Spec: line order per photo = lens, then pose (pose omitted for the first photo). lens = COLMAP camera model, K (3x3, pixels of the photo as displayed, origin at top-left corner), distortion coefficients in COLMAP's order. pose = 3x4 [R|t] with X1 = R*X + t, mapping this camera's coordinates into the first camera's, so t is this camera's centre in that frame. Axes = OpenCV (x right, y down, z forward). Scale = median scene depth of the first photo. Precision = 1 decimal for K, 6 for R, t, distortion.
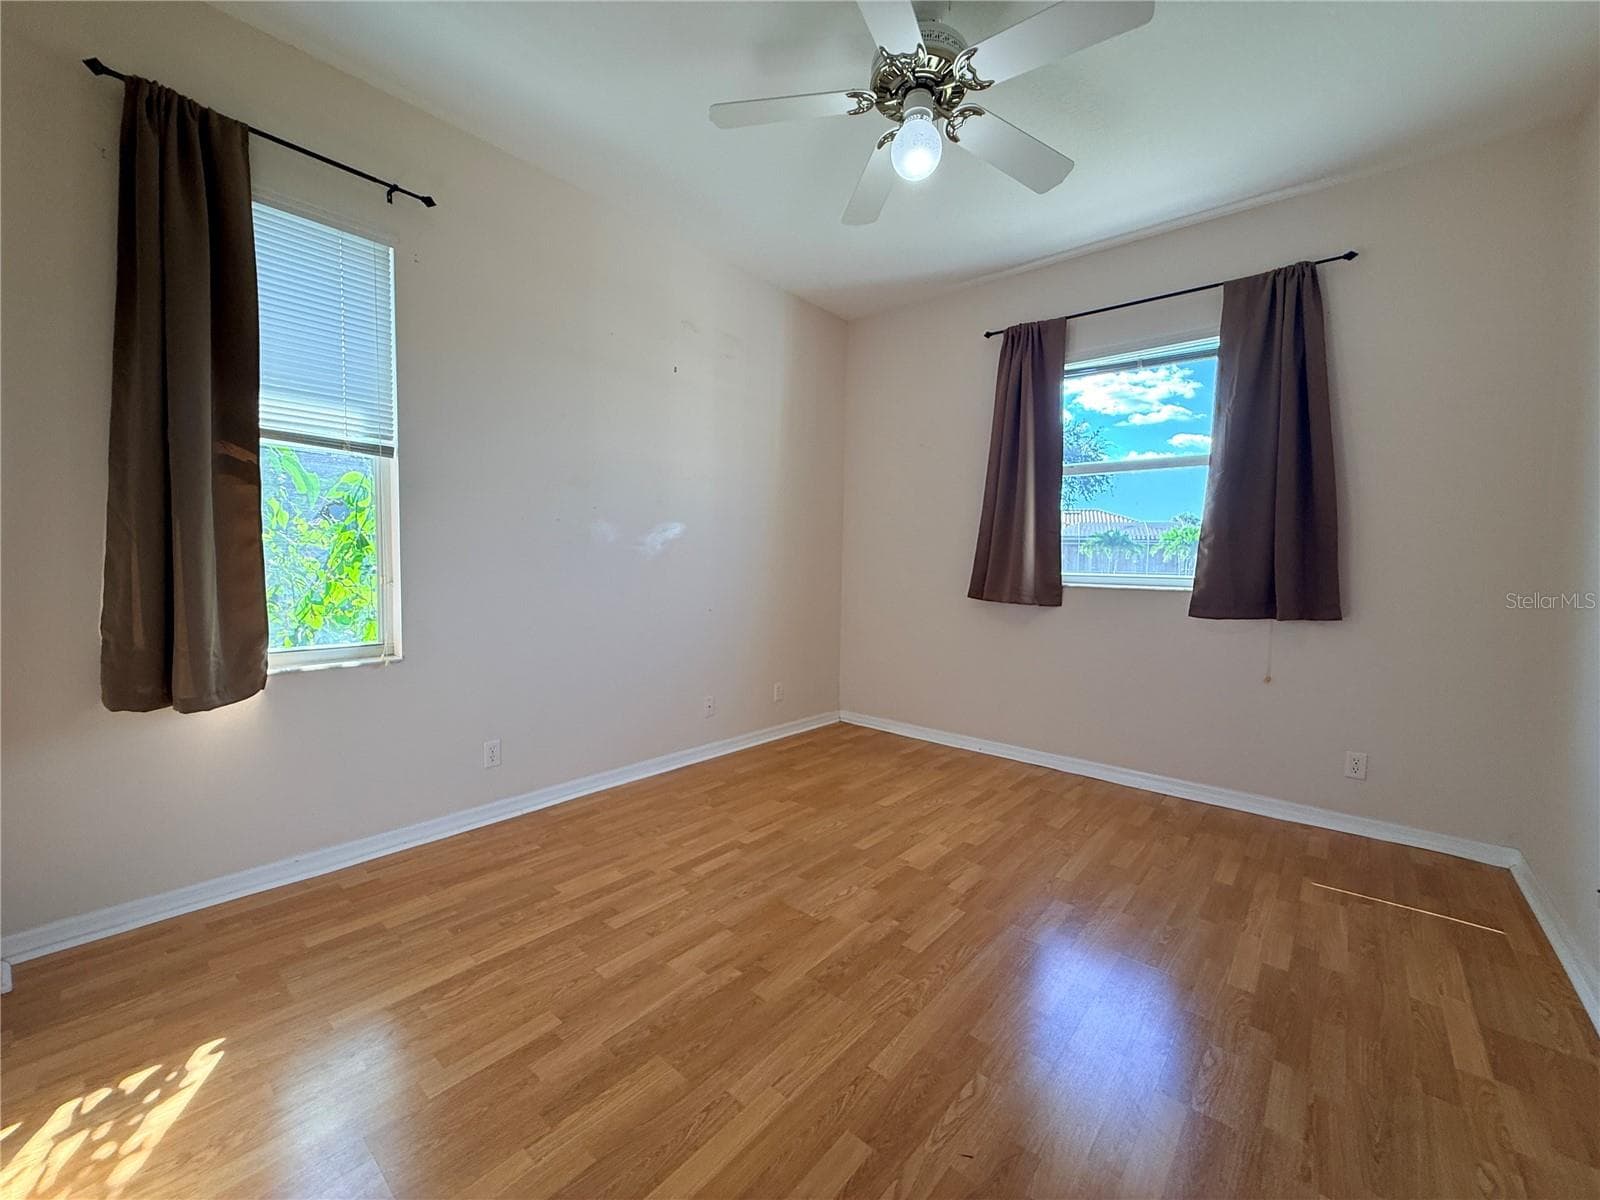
lens RADIAL K [[640.2, 0, 796.1], [0, 640.2, 598.0], [0, 0, 1]] dist [0.000039, 0.000400]
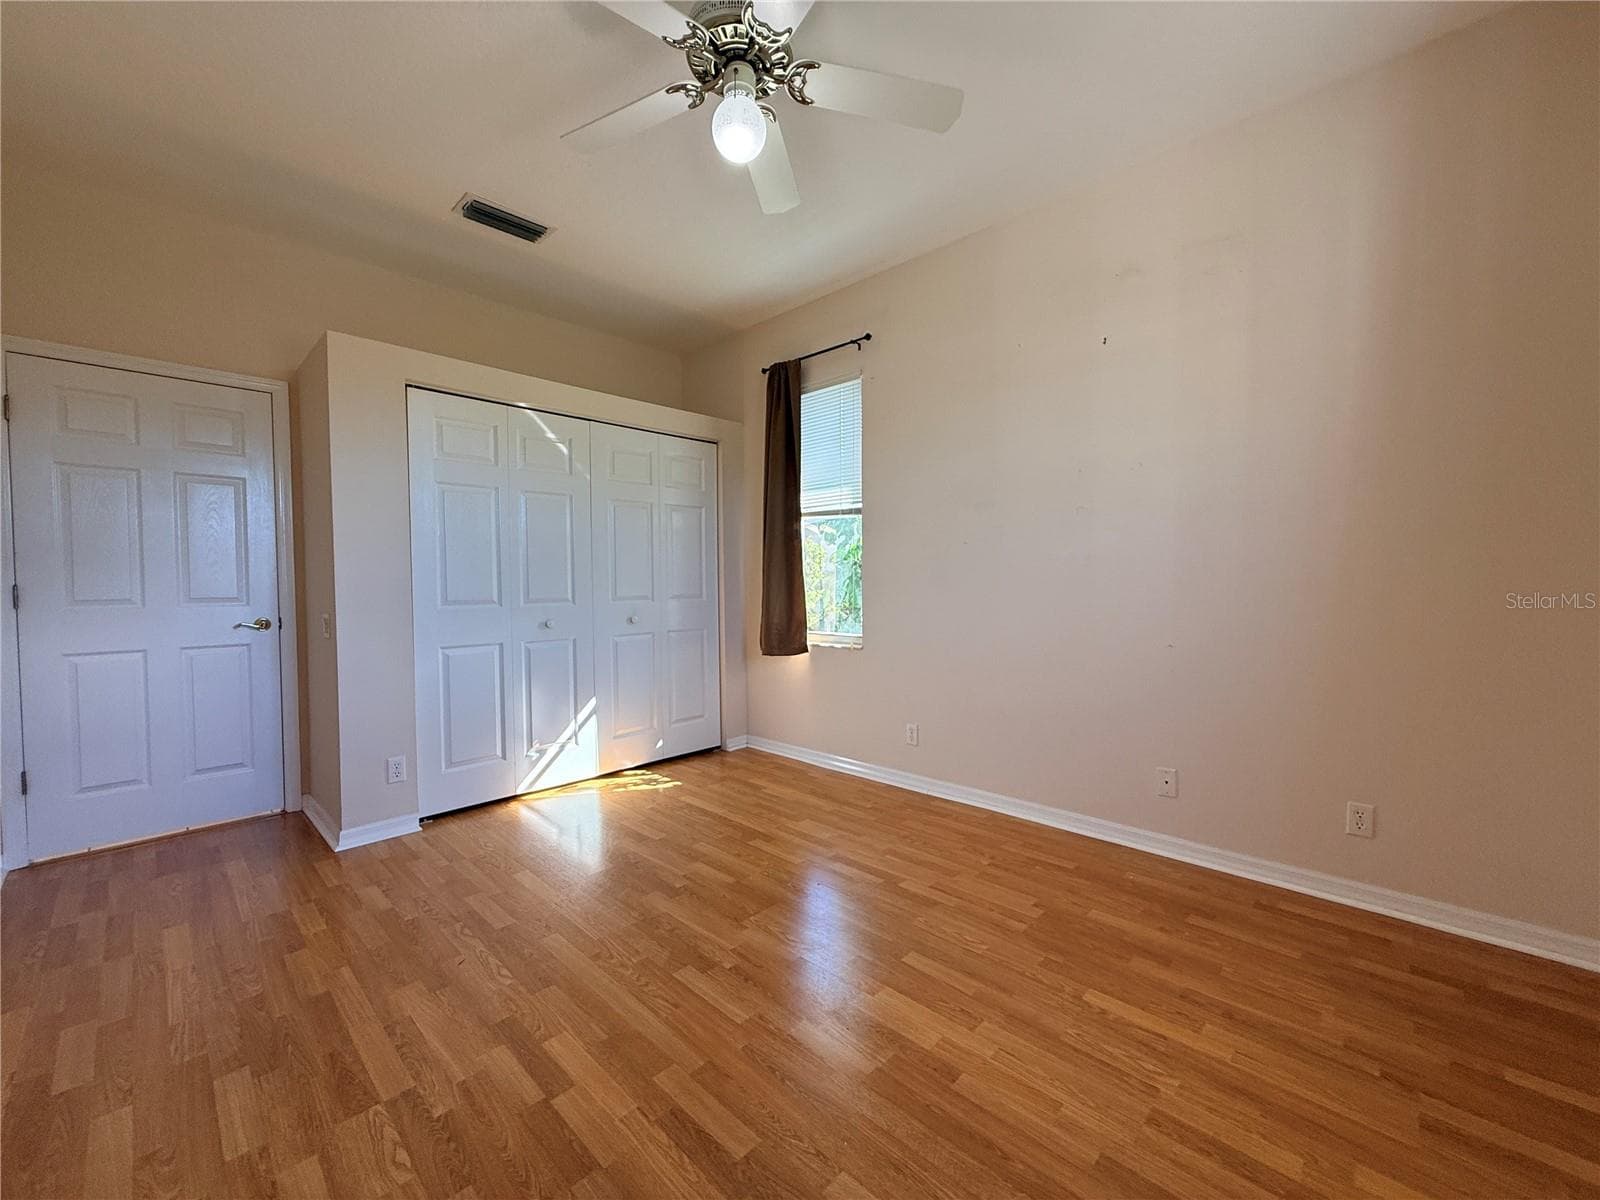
lens RADIAL K [[640.2, 0, 797.0], [0, 640.2, 595.0], [0, 0, 1]] dist [0.000039, 0.000400]
pose [[-0.052605, 0.007062, -0.998590, 1.031846], [-0.051732, 0.998613, 0.009787, -0.039255], [0.997275, 0.052174, -0.052167, 1.080681]]
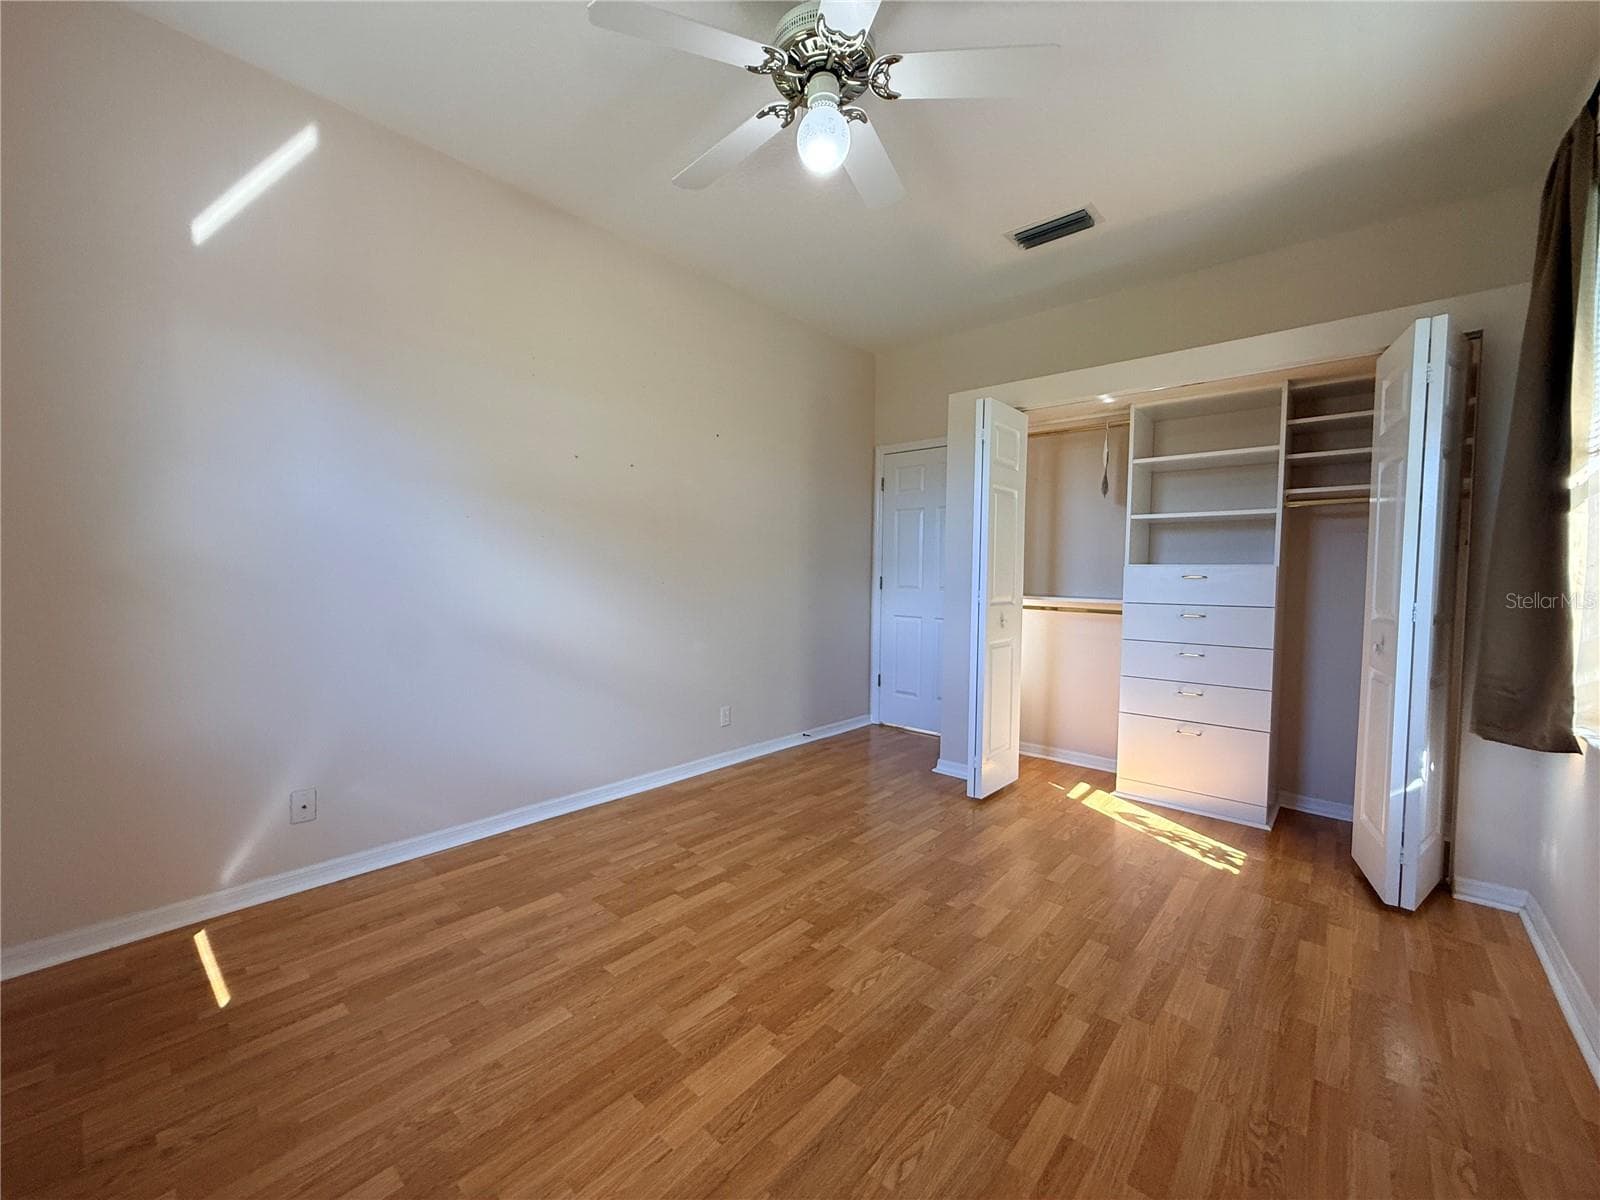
lens RADIAL K [[640.2, 0, 799.0], [0, 640.2, 596.4], [0, 0, 1]] dist [0.000039, 0.000400]
pose [[-0.999546, -0.029920, 0.003600, 0.186217], [-0.029428, 0.994824, 0.097256, -0.114011], [-0.006491, 0.097105, -0.995253, 1.855732]]
